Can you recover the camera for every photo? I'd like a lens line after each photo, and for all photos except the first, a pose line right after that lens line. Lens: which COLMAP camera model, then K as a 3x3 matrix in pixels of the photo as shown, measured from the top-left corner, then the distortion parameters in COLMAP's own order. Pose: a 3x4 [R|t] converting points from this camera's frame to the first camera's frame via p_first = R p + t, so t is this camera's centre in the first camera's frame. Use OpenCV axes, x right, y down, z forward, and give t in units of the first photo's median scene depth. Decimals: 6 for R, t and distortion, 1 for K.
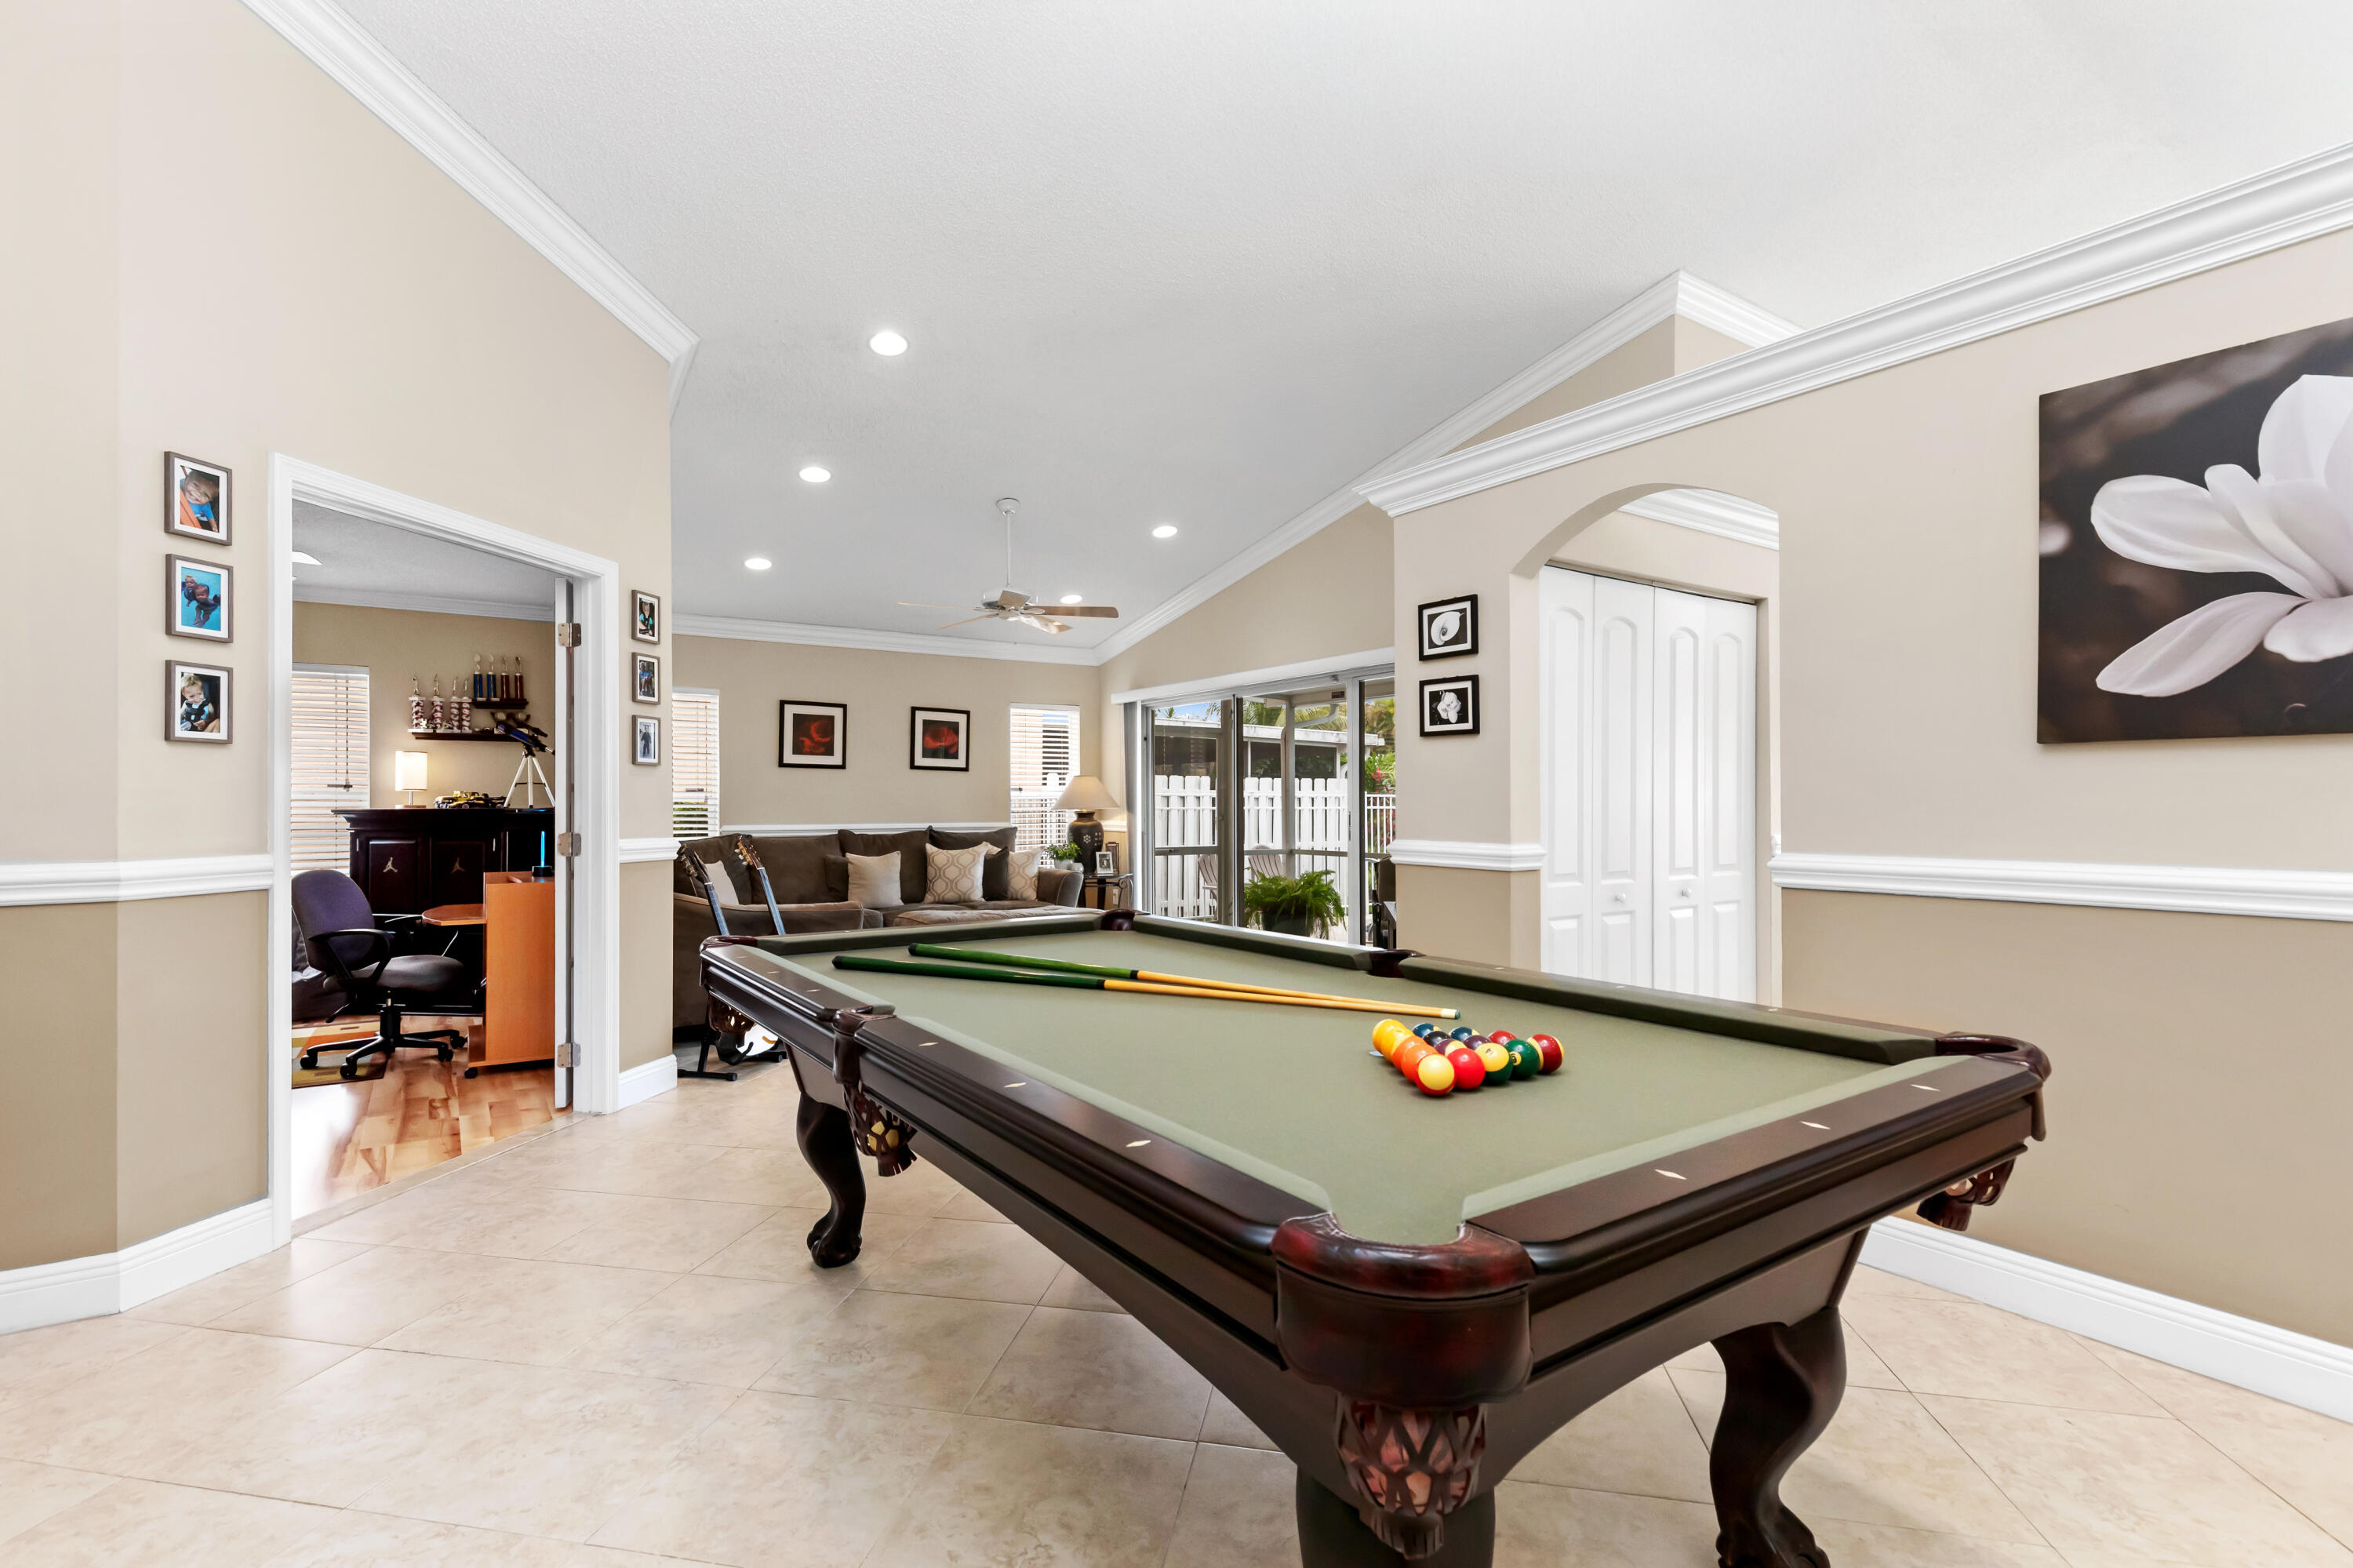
lens RADIAL K [[1064.5, 0, 1162.3], [0, 1064.5, 804.8], [0, 0, 1]] dist [0.000735, -0.000139]
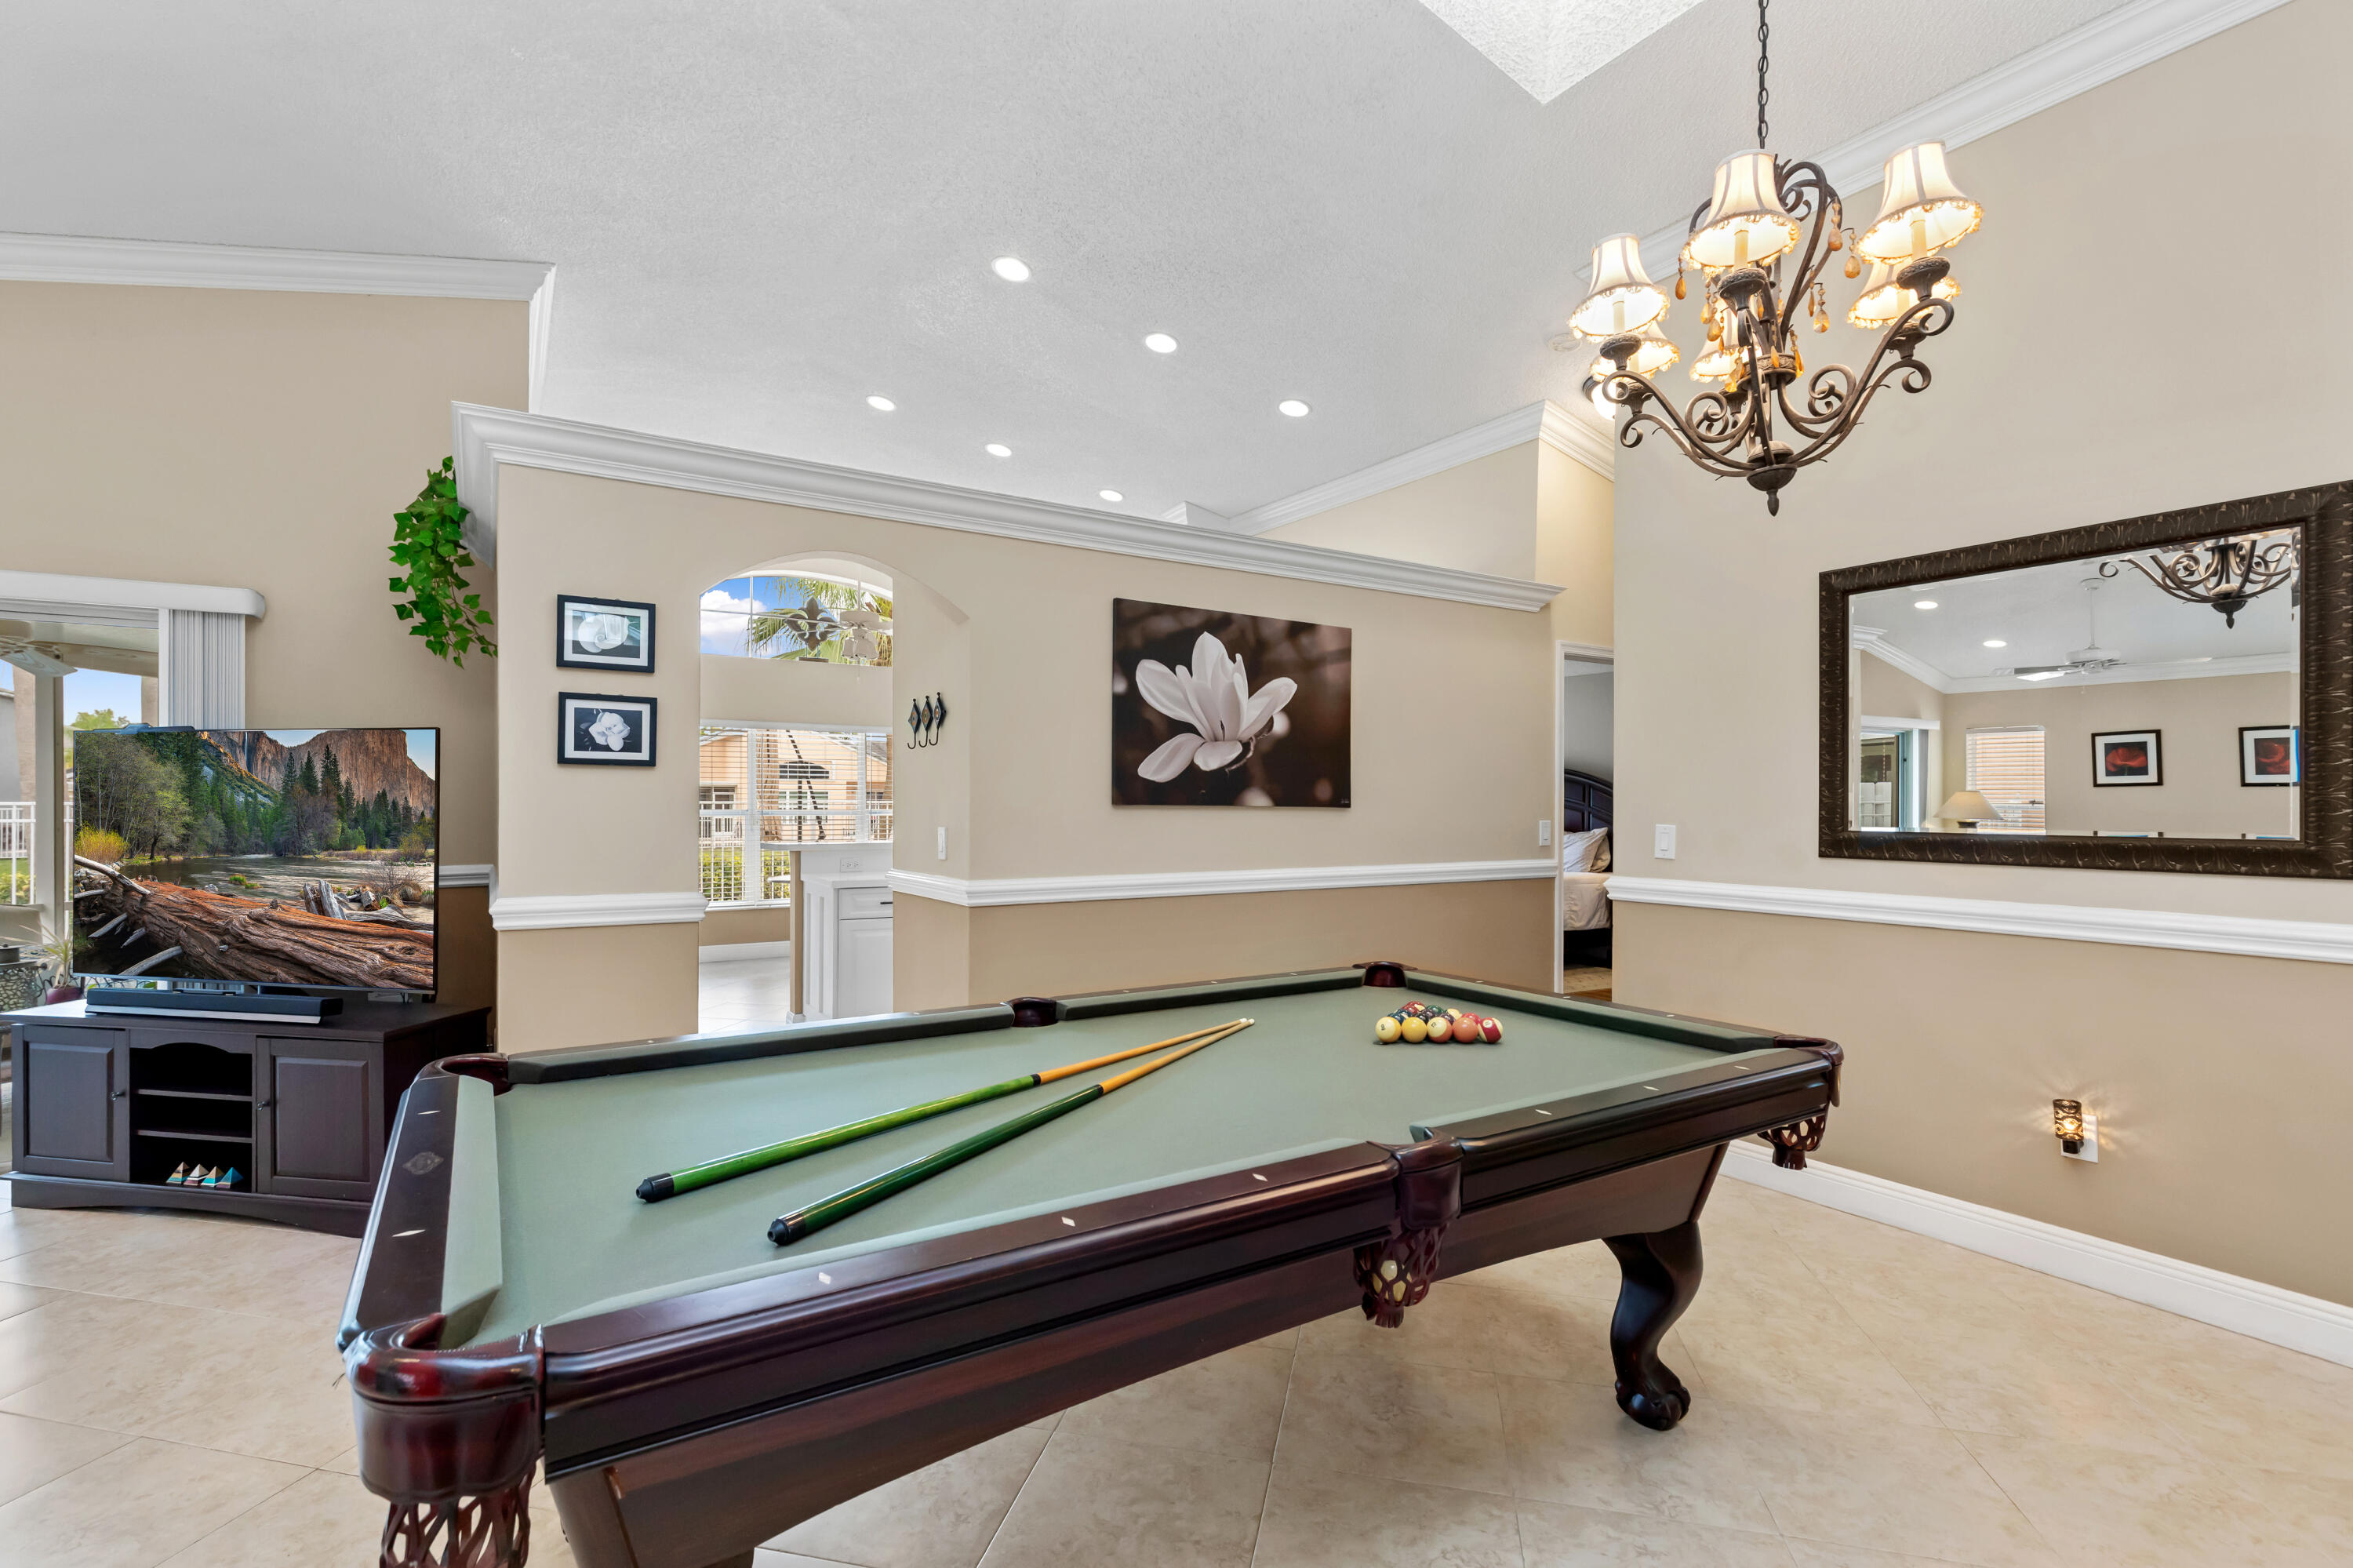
lens RADIAL K [[1065.7, 0, 1150.9], [0, 1065.7, 808.1], [0, 0, 1]] dist [0.003075, 0.000249]
pose [[0.039136, -0.000764, 0.999234, -0.481425], [-0.001395, 0.999999, 0.000819, -0.030091], [-0.999233, -0.001426, 0.039135, 0.494201]]
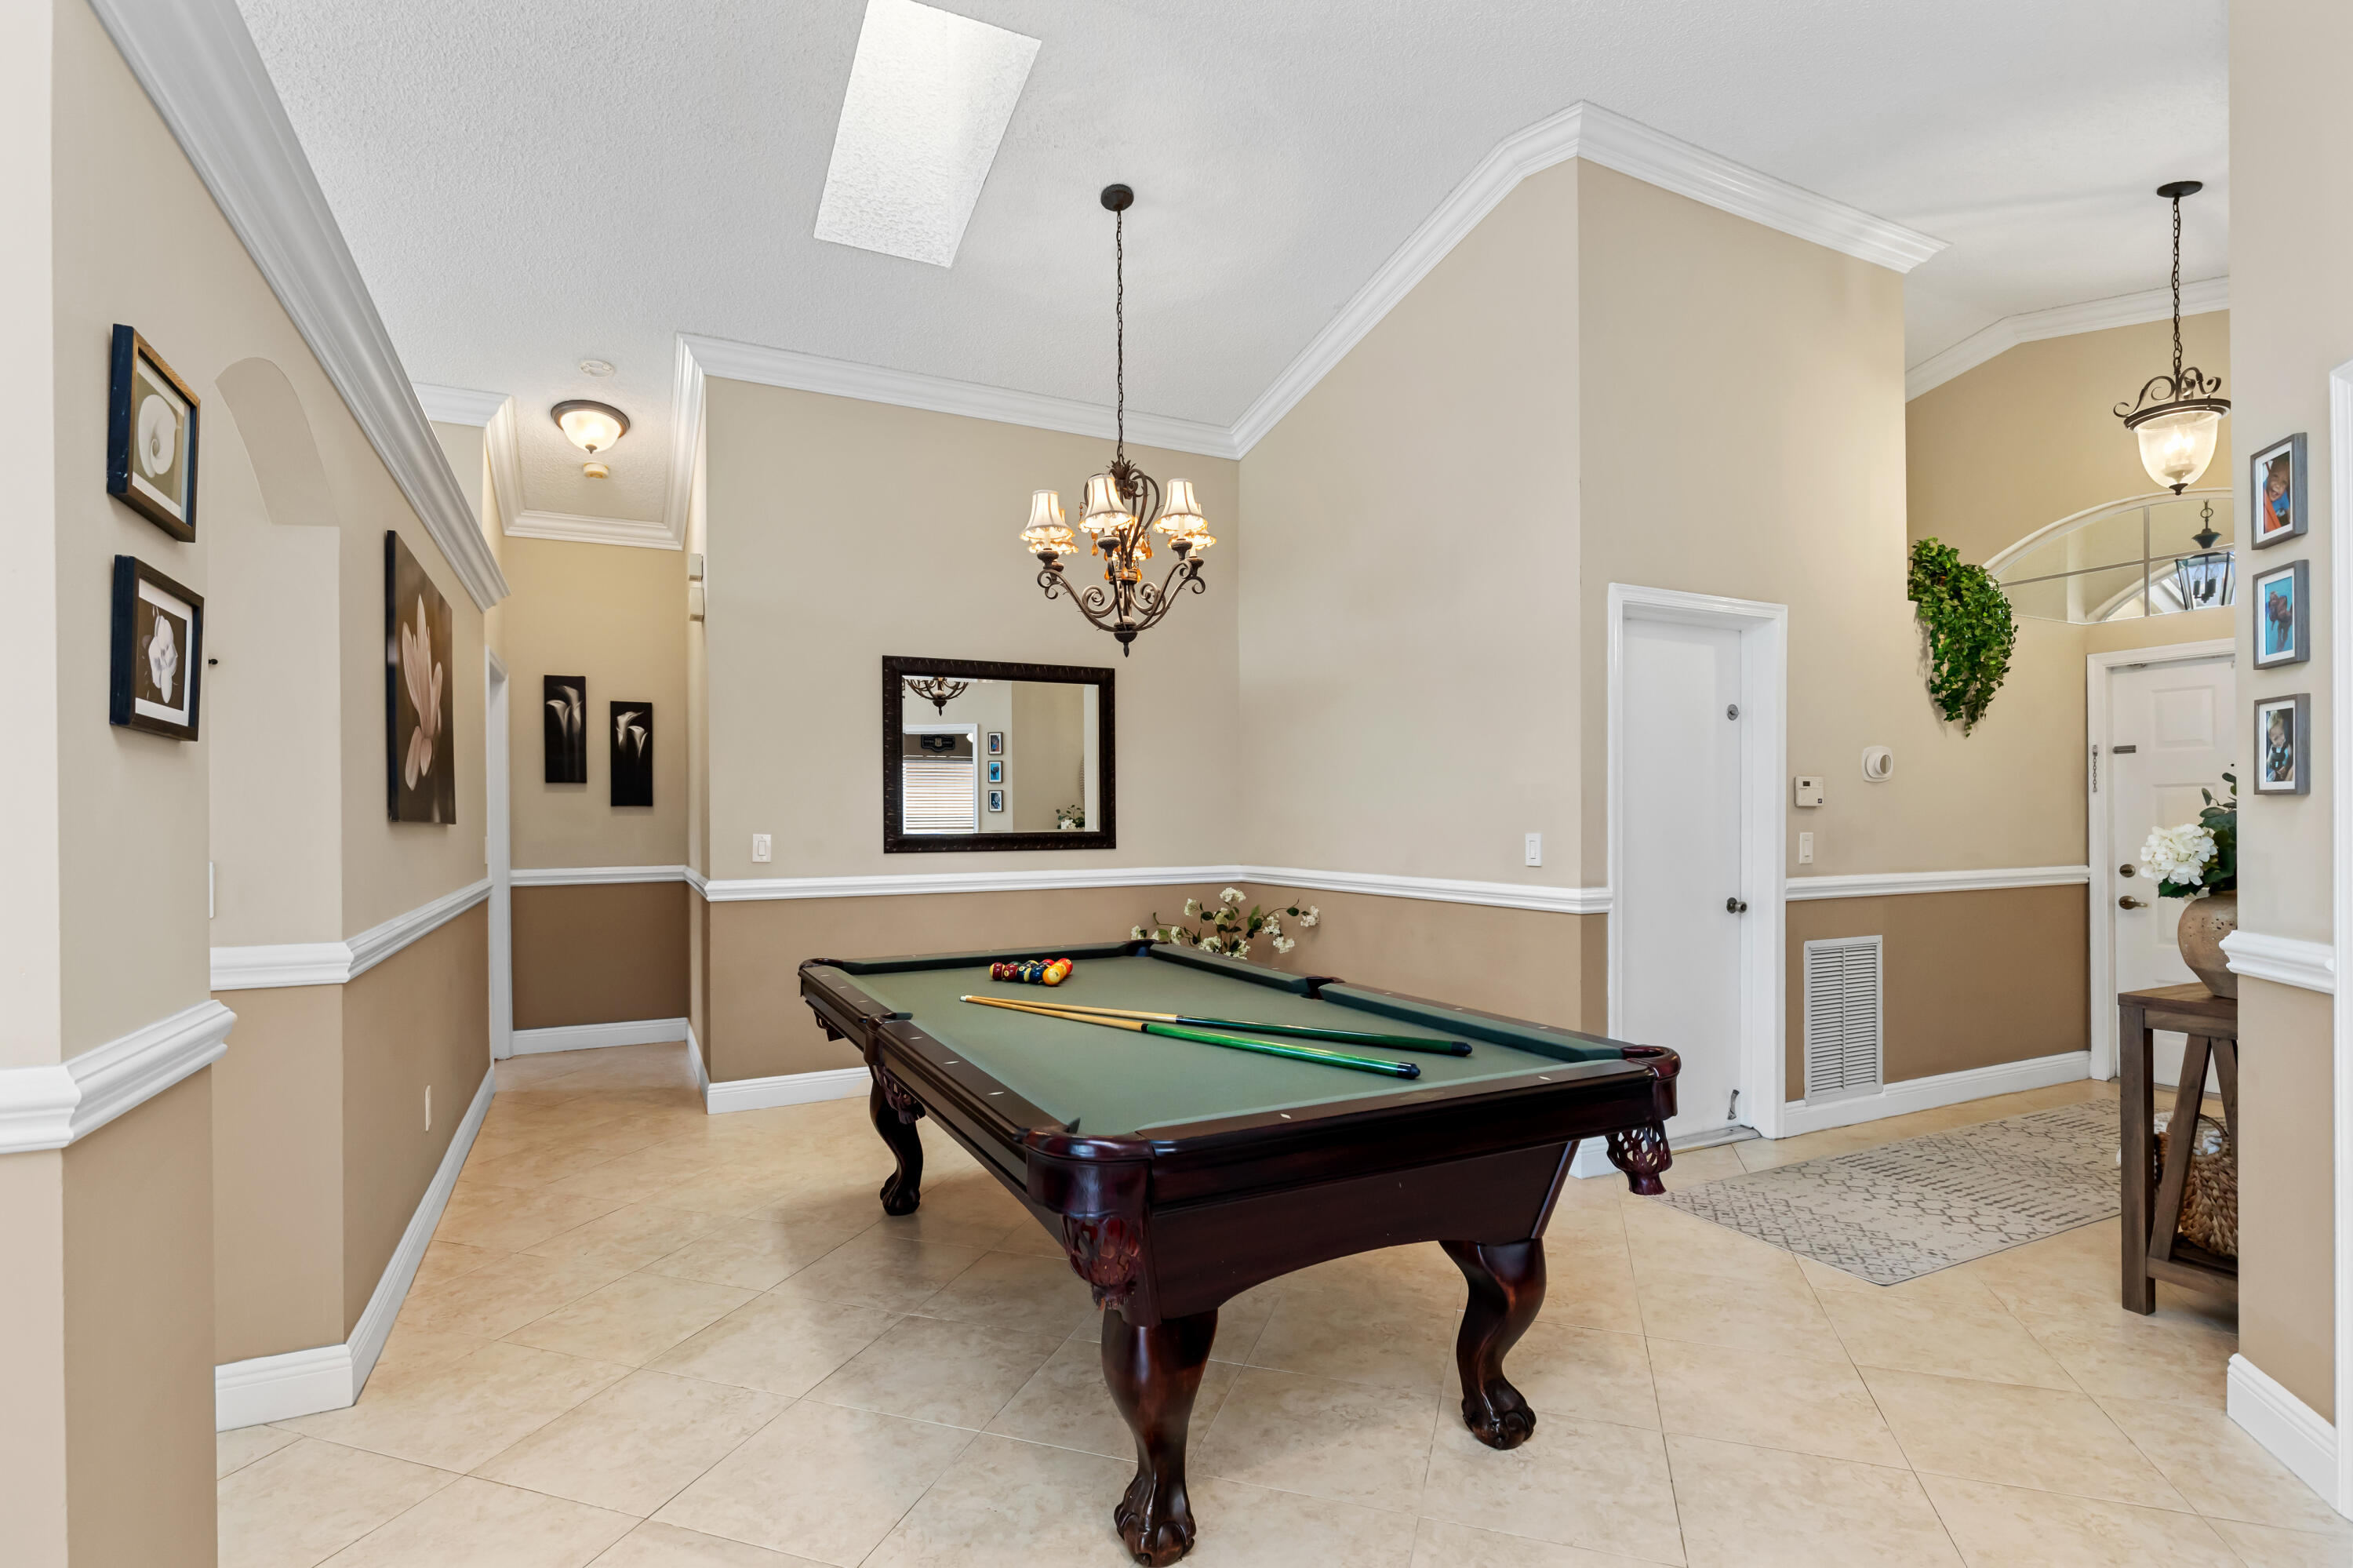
lens RADIAL K [[1120.9, 0, 1160.5], [0, 1120.9, 821.8], [0, 0, 1]] dist [-0.002980, -0.000248]
pose [[-0.989473, 0.013428, 0.144094, -0.114181], [0.013998, 0.999898, 0.002945, -0.031993], [-0.144040, 0.004931, -0.989560, 1.202196]]
